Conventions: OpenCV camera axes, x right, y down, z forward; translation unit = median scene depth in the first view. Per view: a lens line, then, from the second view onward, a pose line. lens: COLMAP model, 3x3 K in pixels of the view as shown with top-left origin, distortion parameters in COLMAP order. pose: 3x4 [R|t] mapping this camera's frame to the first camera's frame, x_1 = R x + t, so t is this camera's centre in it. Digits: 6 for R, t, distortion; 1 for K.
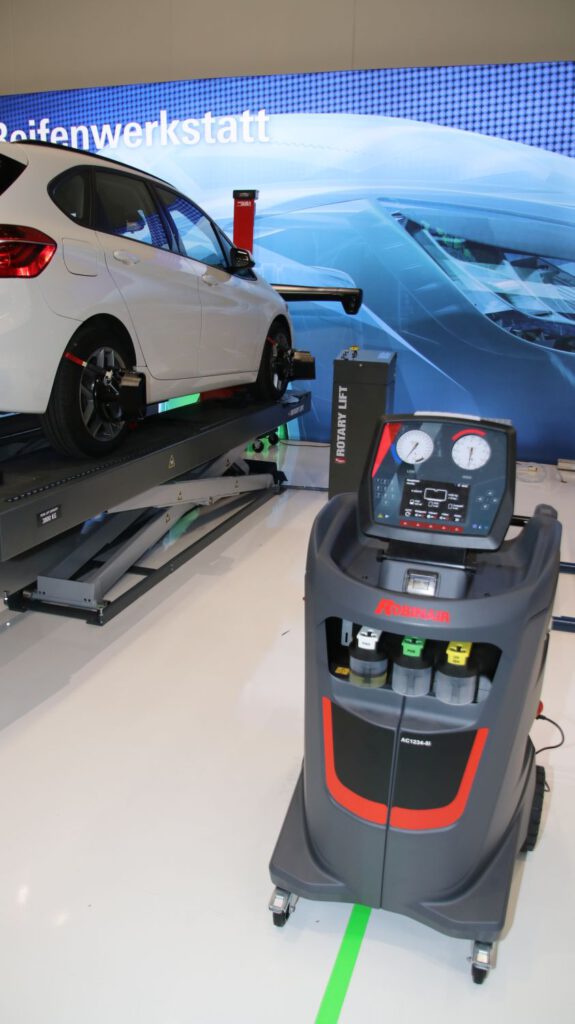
lens RADIAL K [[769.9, 0, 296.5], [0, 769.9, 530.8], [0, 0, 1]] dist [-0.131425, 0.071220]
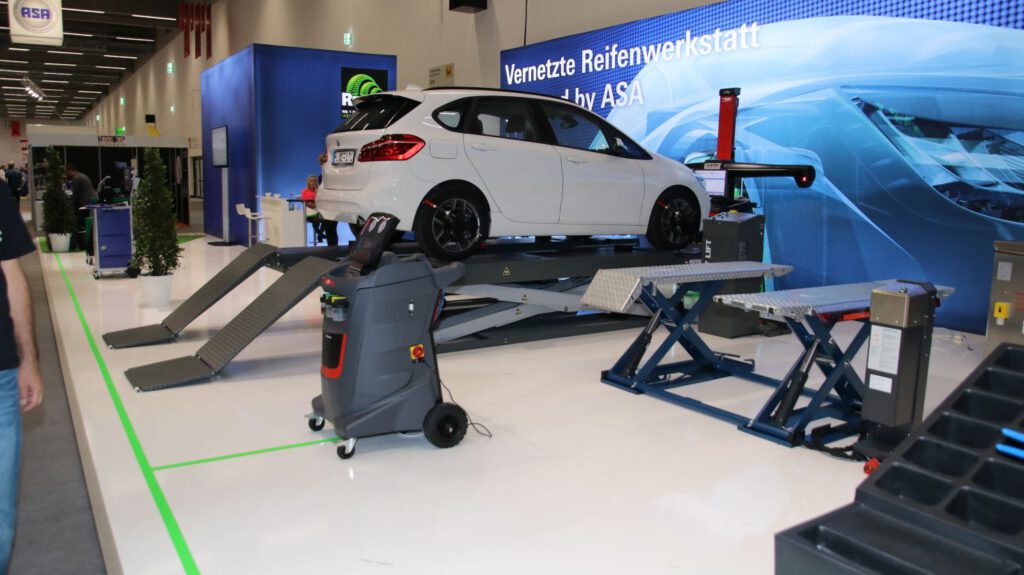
lens RADIAL K [[769.9, 0, 481.3], [0, 769.9, 288.1], [0, 0, 1]] dist [-0.131425, 0.071220]
pose [[0.758905, 0.072976, -0.647099, 0.444098], [-0.177175, 0.979354, -0.097342, 0.057261], [0.626635, 0.188523, 0.756166, -0.122115]]
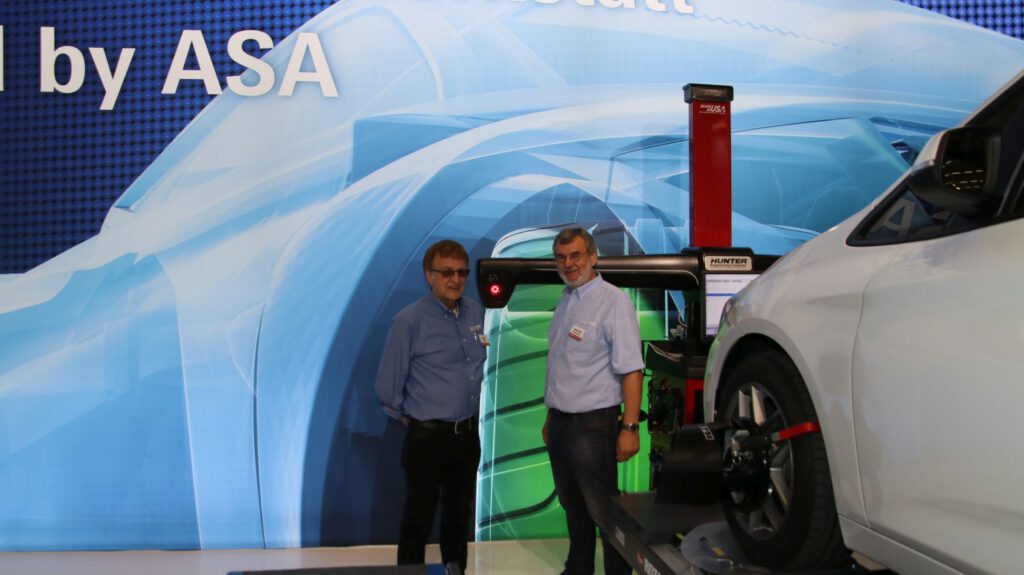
lens RADIAL K [[769.9, 0, 485.4], [0, 769.9, 301.3], [0, 0, 1]] dist [-0.131425, 0.071220]
pose [[0.902993, -0.042961, 0.427501, -0.449797], [0.145812, 0.966580, -0.210859, -0.214252], [-0.404156, 0.252739, 0.879080, 0.629763]]
